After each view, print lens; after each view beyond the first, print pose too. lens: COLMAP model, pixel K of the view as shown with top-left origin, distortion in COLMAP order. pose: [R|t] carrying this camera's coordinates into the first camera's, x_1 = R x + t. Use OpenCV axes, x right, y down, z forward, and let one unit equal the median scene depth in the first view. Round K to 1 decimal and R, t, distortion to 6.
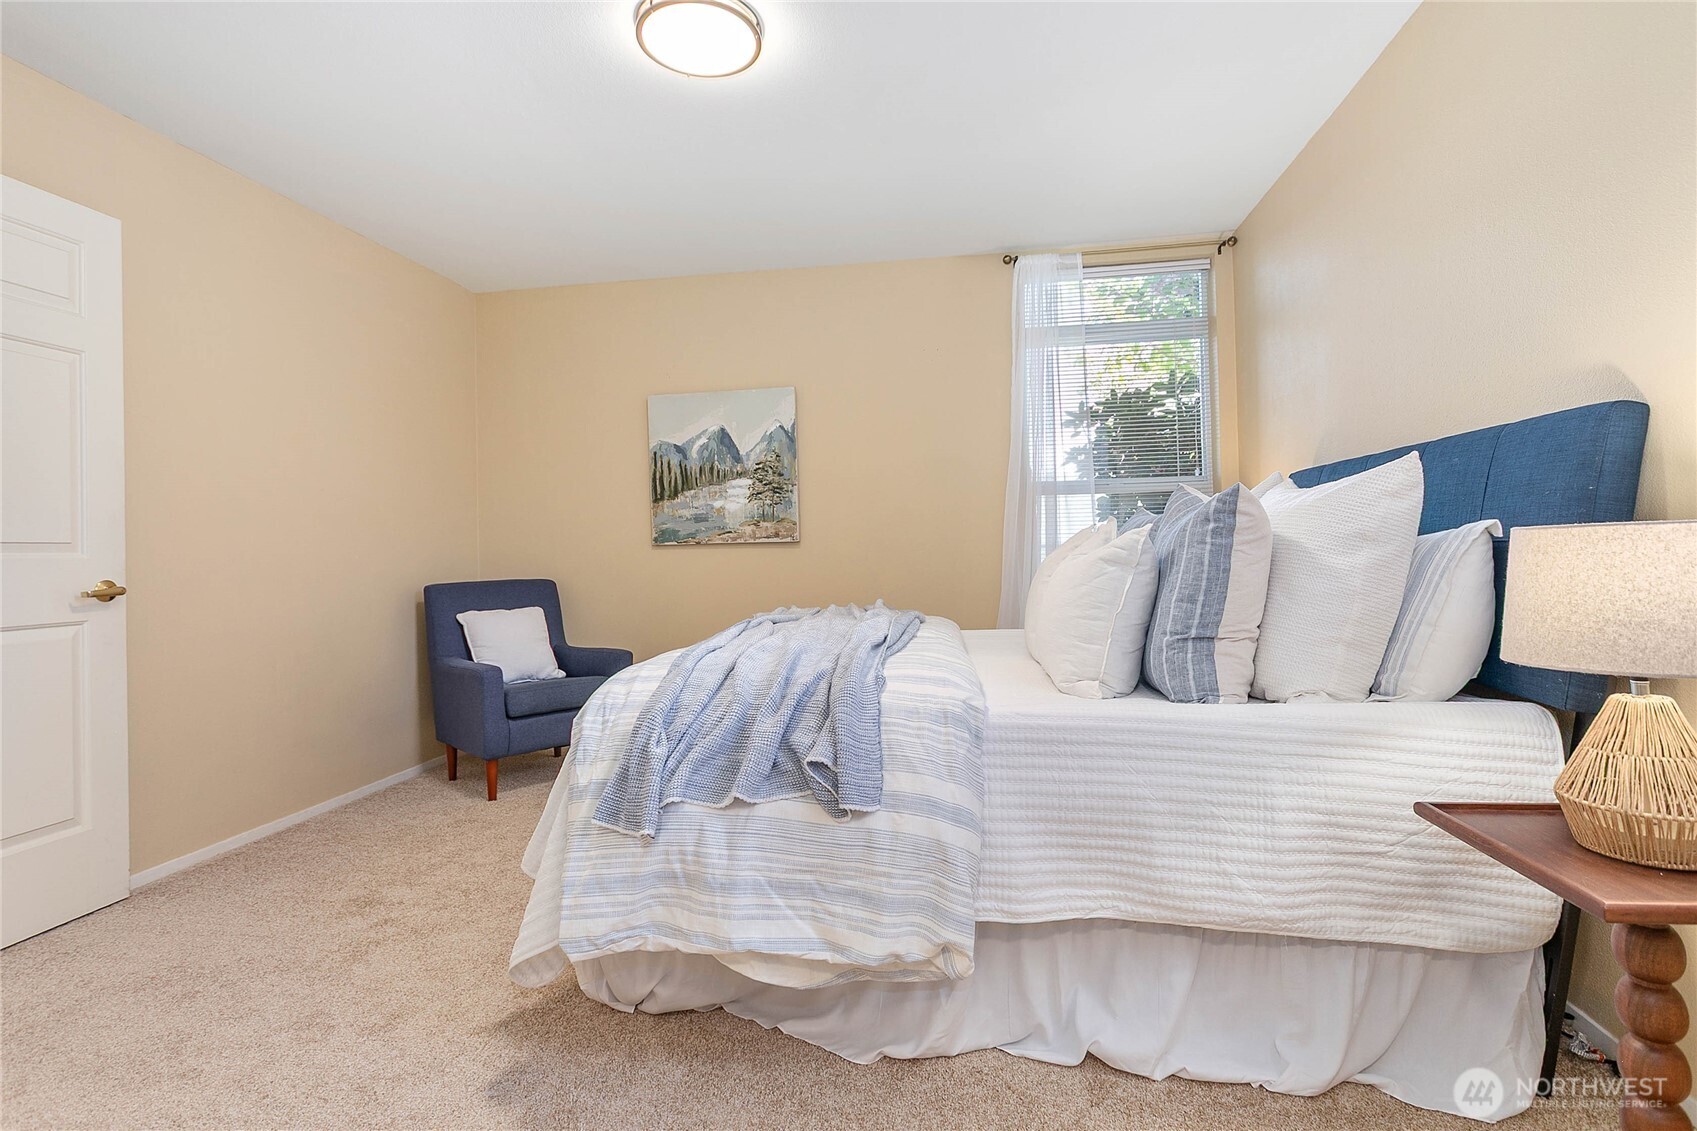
lens RADIAL K [[806.4, 0, 854.1], [0, 806.4, 560.9], [0, 0, 1]] dist [0.001825, 0.001208]
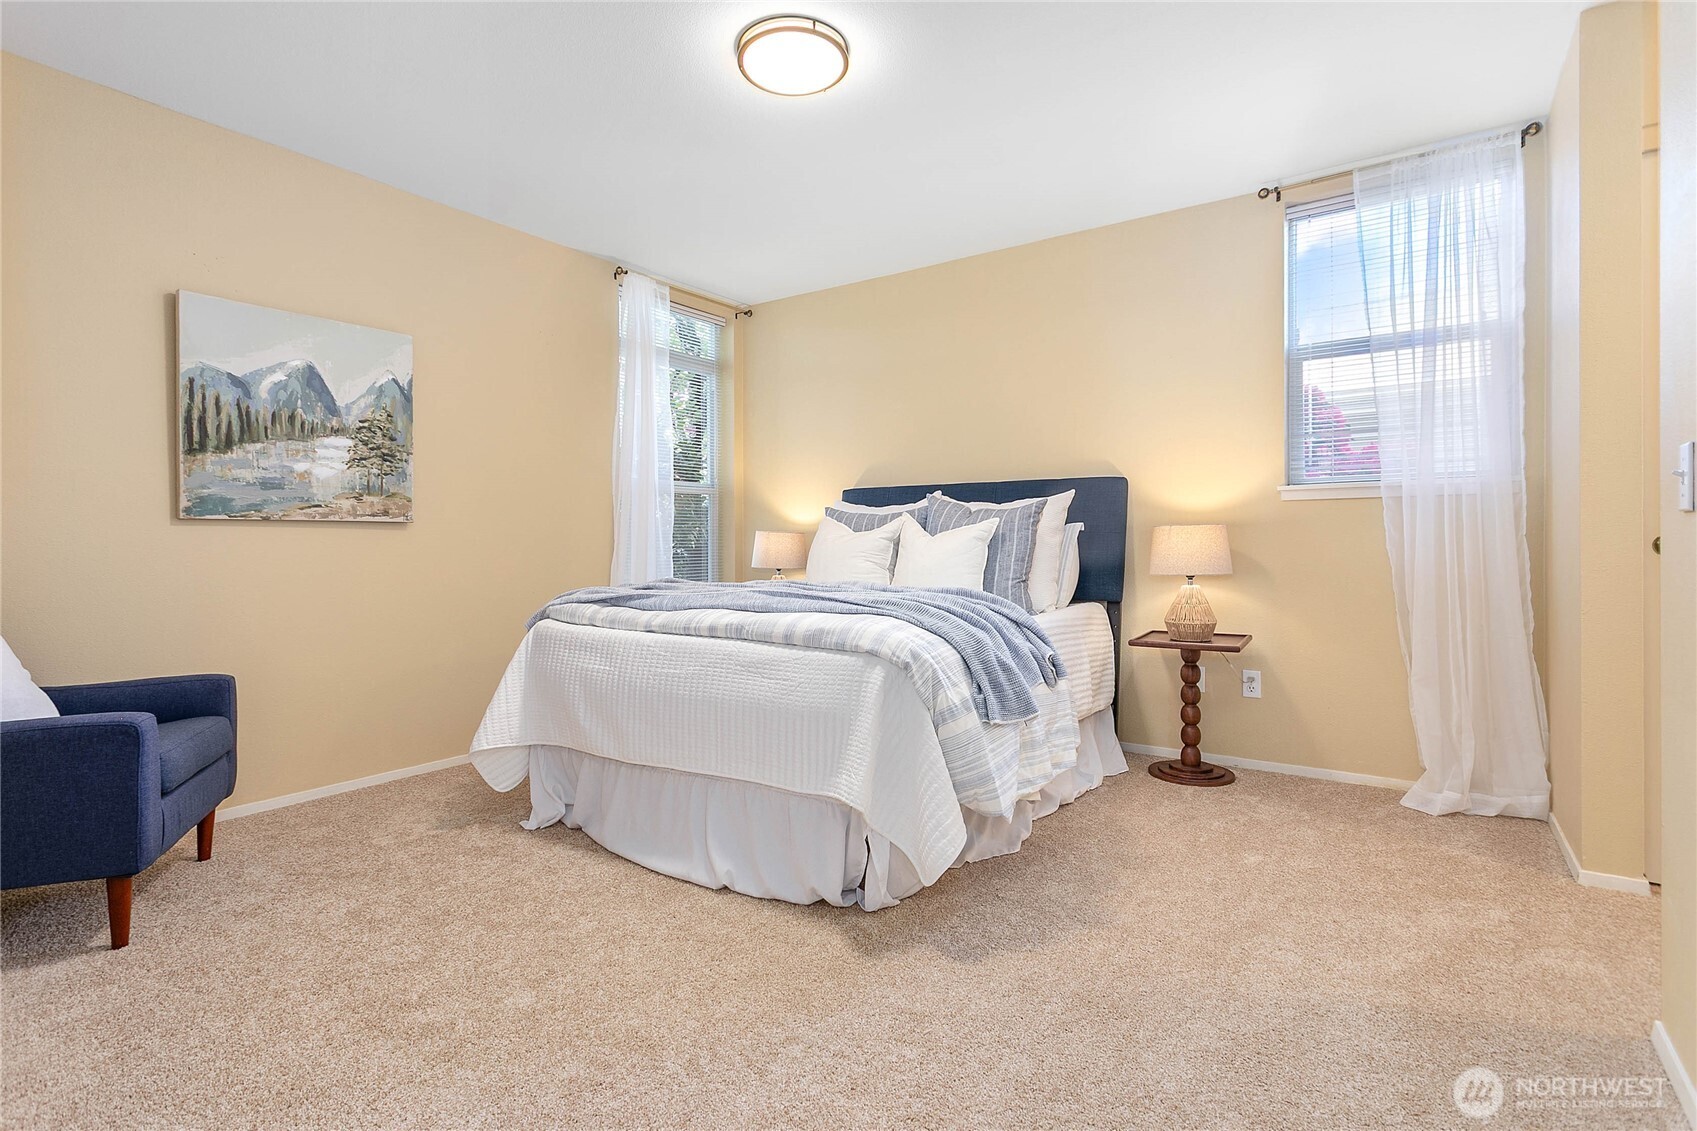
lens RADIAL K [[806.4, 0, 842.5], [0, 806.4, 554.4], [0, 0, 1]] dist [0.001825, 0.001208]
pose [[0.457523, 0.007162, 0.889169, -0.599832], [0.009496, 0.999871, -0.012939, 0.023805], [-0.889147, 0.014363, 0.457396, 0.225483]]
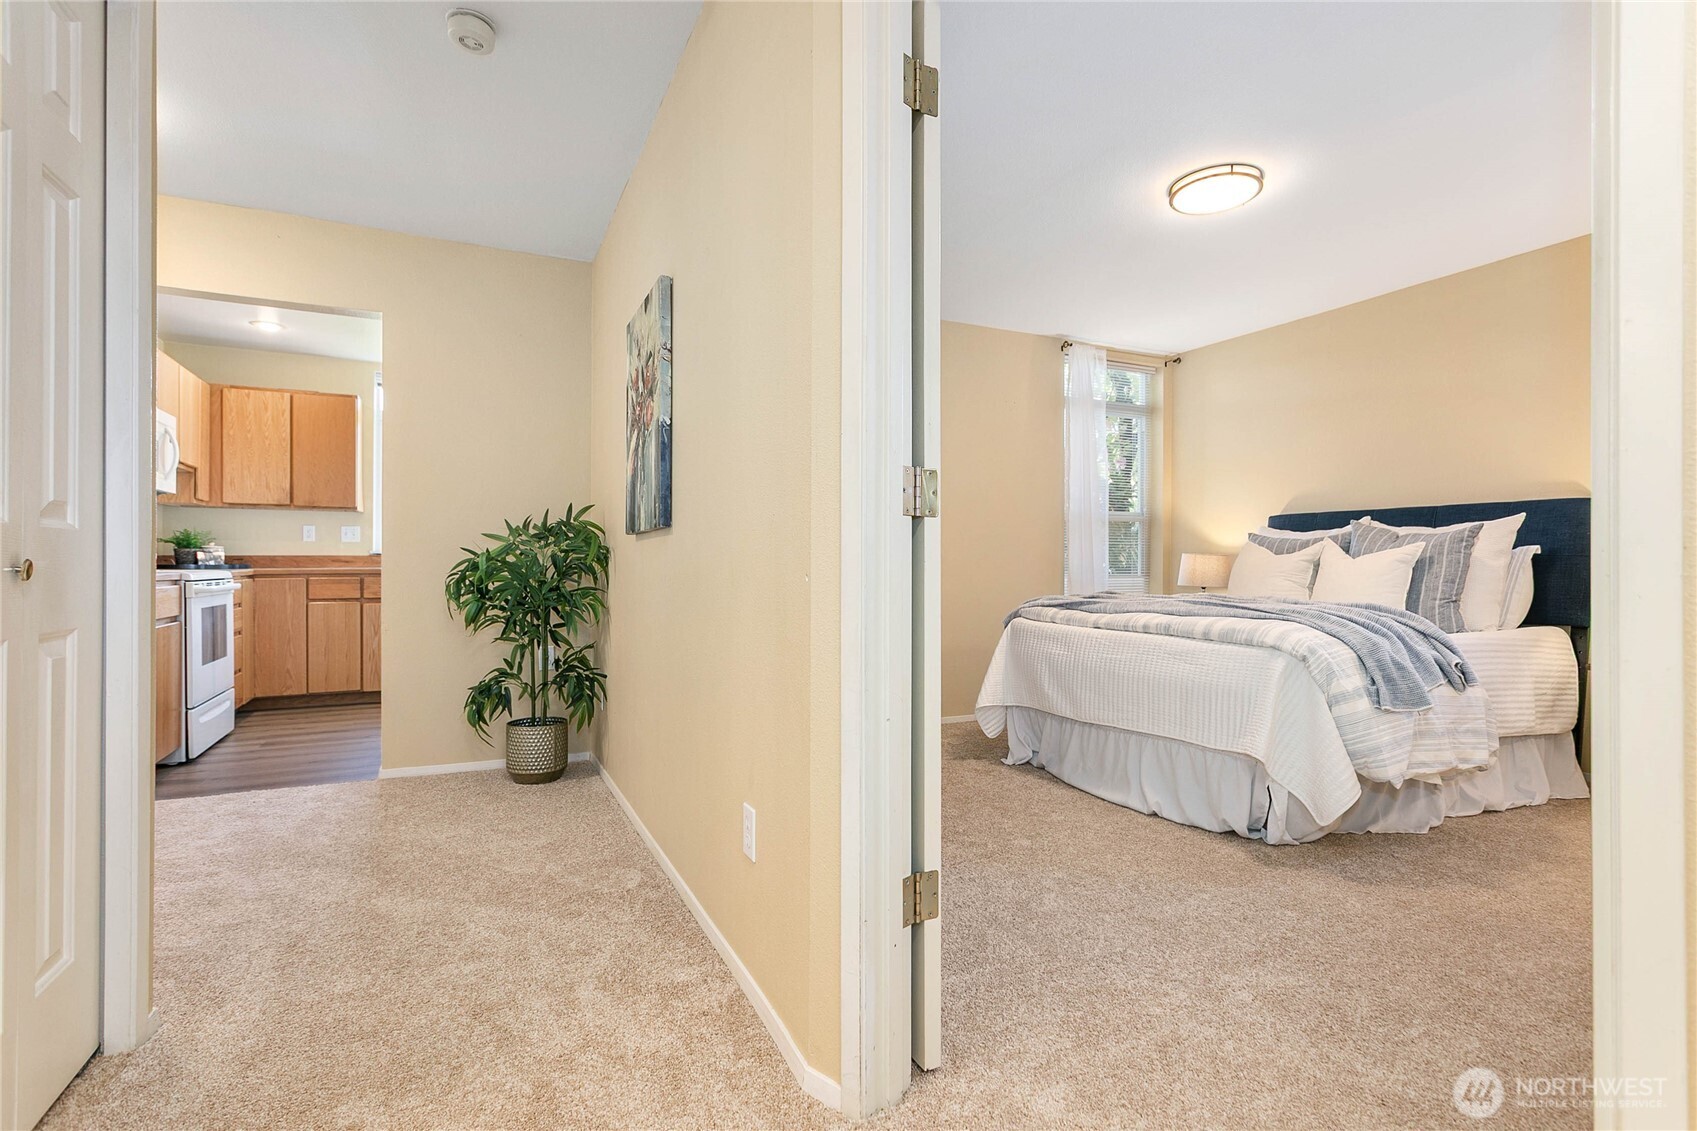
lens RADIAL K [[806.4, 0, 844.9], [0, 806.4, 564.1], [0, 0, 1]] dist [0.001825, 0.001208]
pose [[0.831121, 0.024285, 0.555560, -0.807270], [-0.011045, 0.999570, -0.027171, 0.032448], [-0.555981, 0.016446, 0.831032, 0.084408]]
